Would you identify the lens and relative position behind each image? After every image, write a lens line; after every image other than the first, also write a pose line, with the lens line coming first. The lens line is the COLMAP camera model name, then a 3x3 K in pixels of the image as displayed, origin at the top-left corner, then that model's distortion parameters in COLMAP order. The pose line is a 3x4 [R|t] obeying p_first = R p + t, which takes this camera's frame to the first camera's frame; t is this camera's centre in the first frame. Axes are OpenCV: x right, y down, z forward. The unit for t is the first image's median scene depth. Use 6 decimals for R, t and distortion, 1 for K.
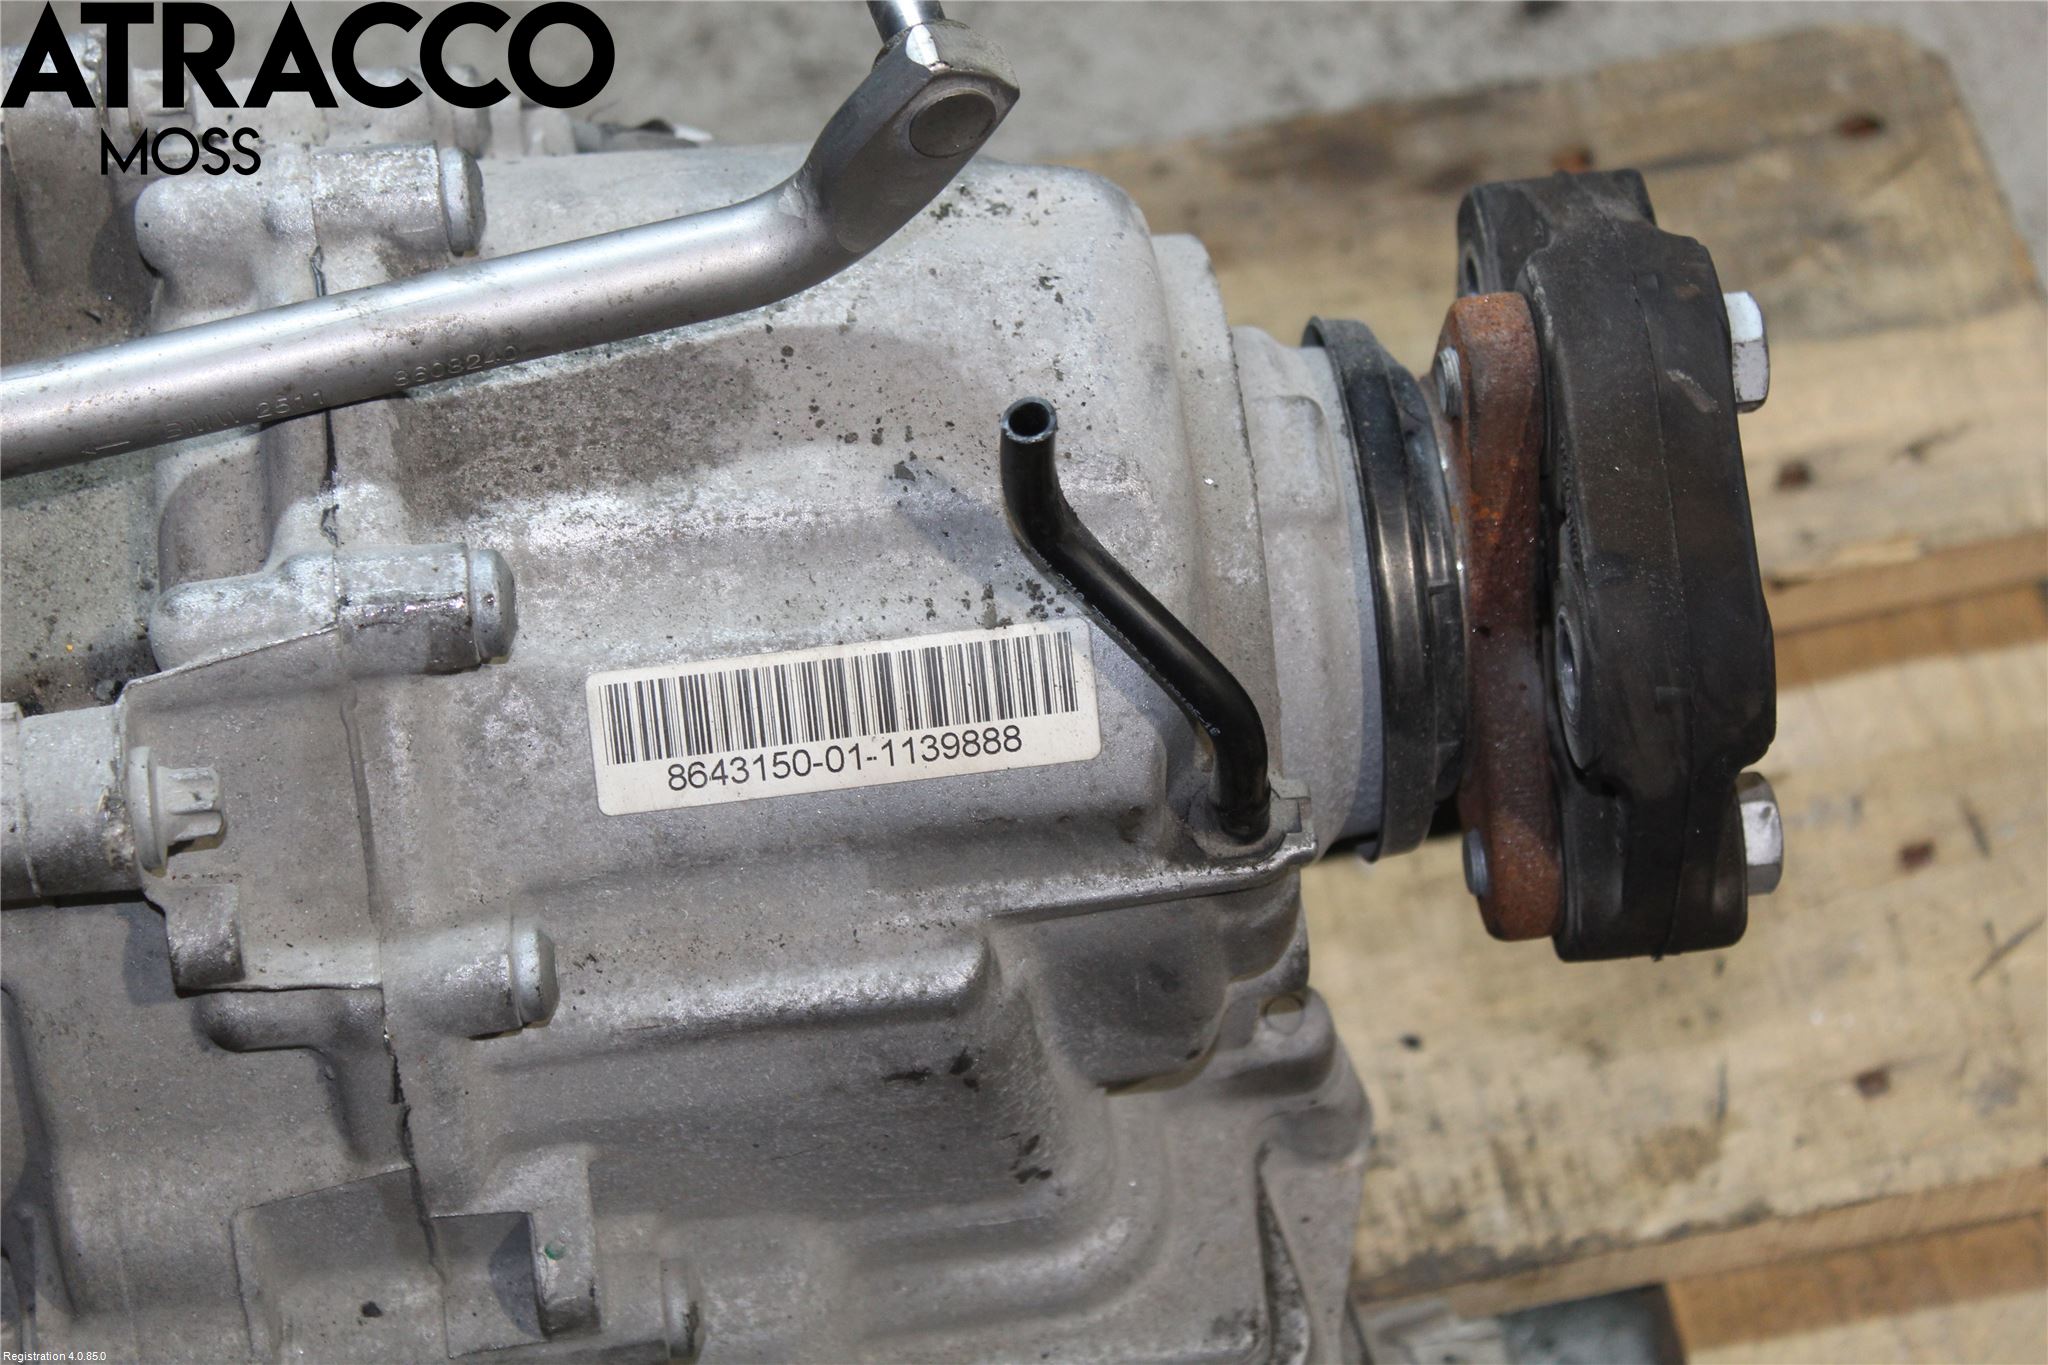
lens RADIAL K [[5216.8, 0, 1022.7], [0, 5216.8, 681.9], [0, 0, 1]] dist [-0.009354, 0.000000]
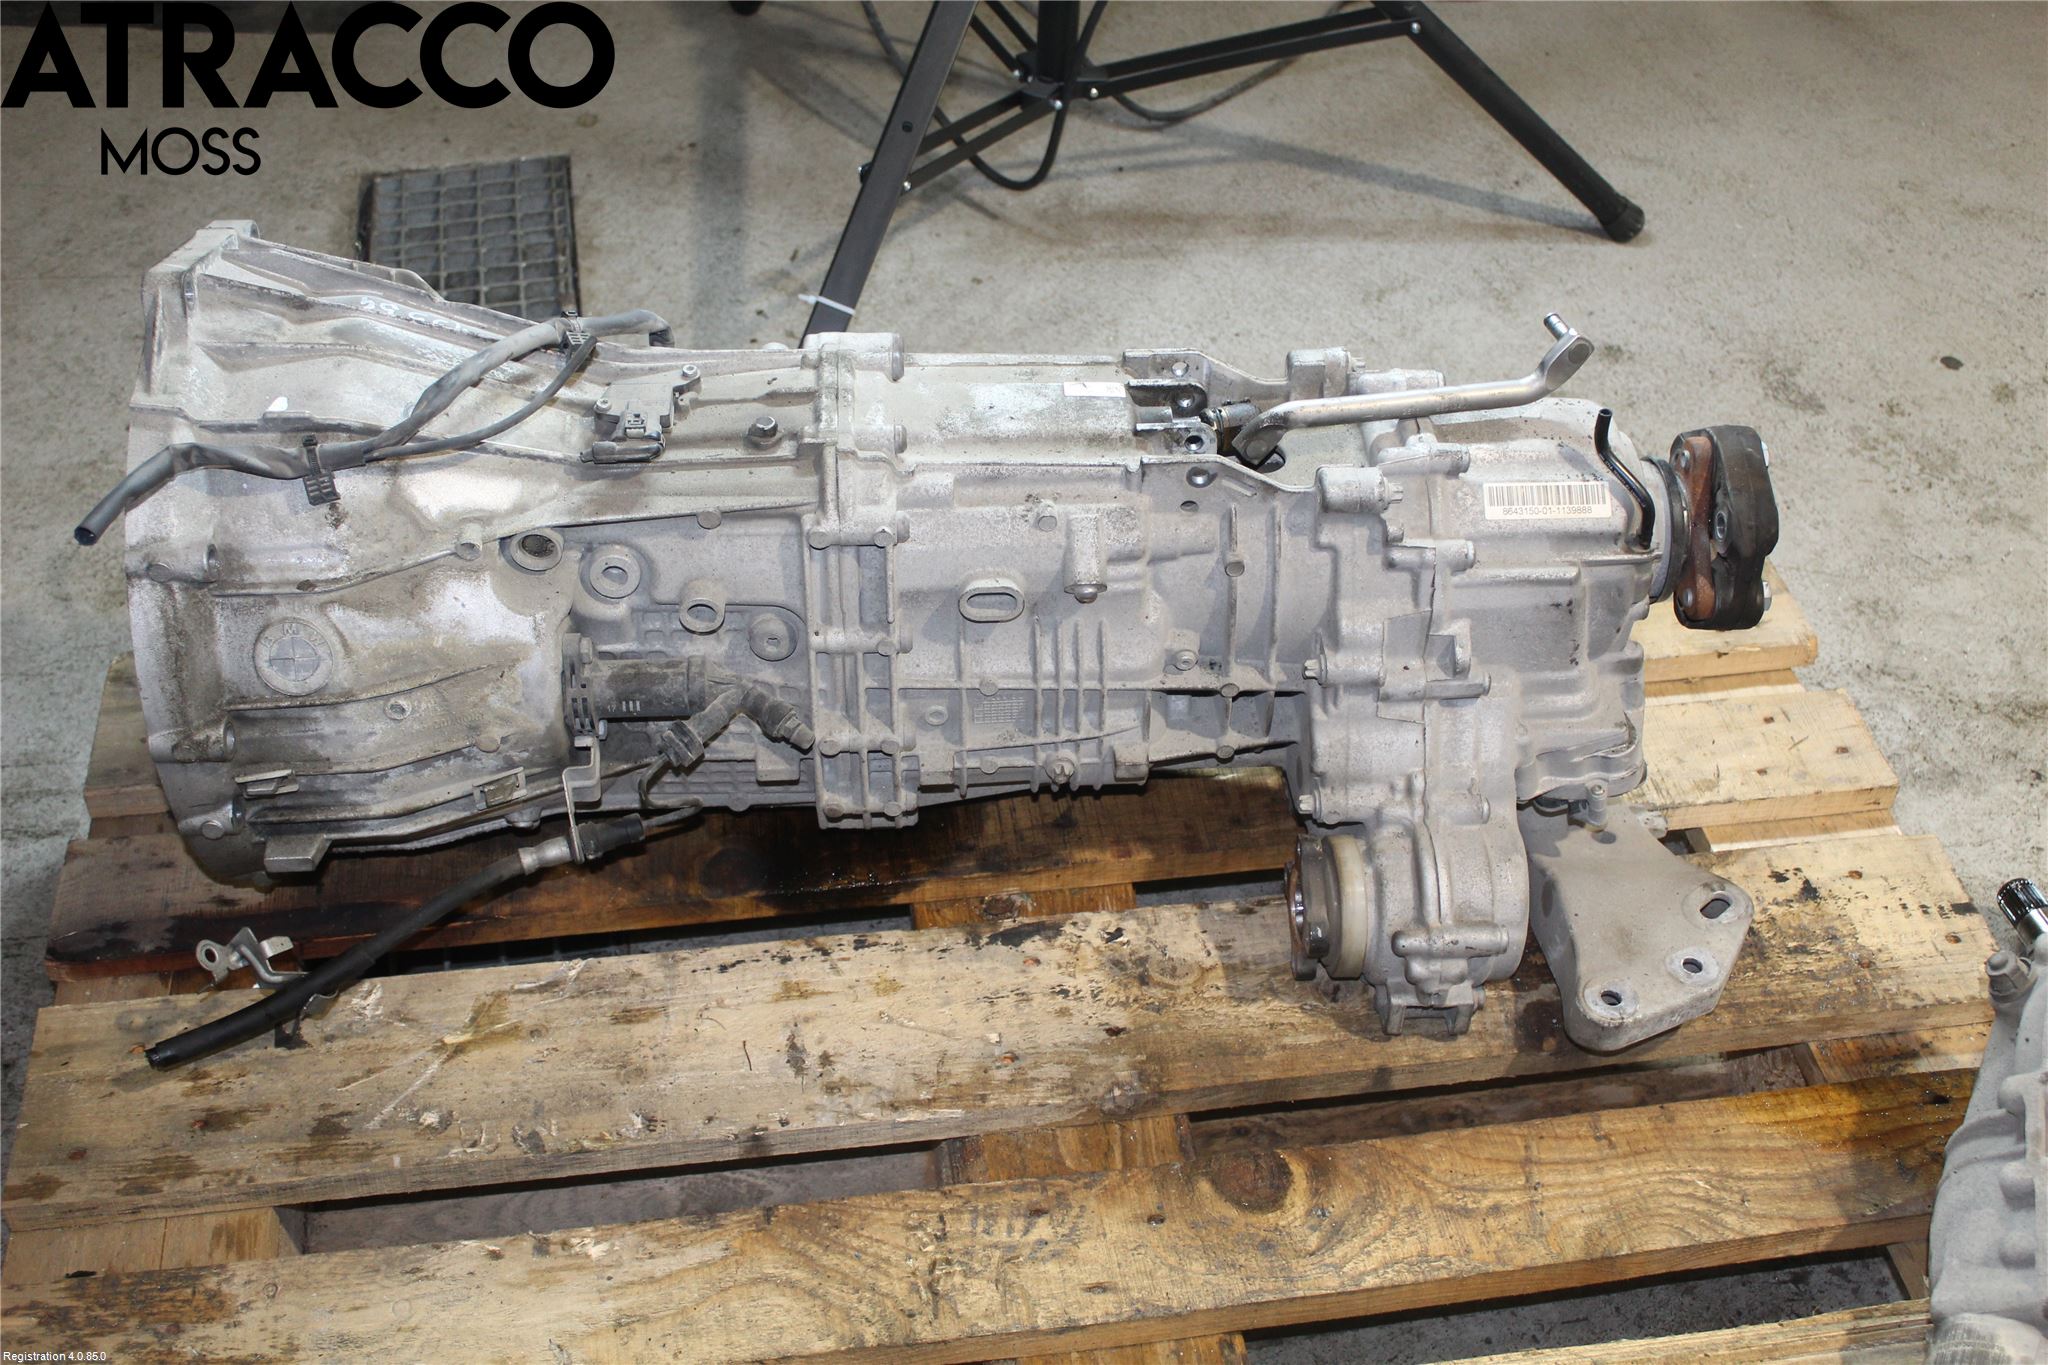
lens RADIAL K [[2451.7, 0, 1025.8], [0, 2451.7, 682.8], [0, 0, 1]] dist [-0.041062, 0.000000]
pose [[0.998648, 0.046778, -0.022682, -0.367622], [-0.051444, 0.952103, -0.301417, 0.692447], [0.007496, 0.302177, 0.953222, -0.682435]]
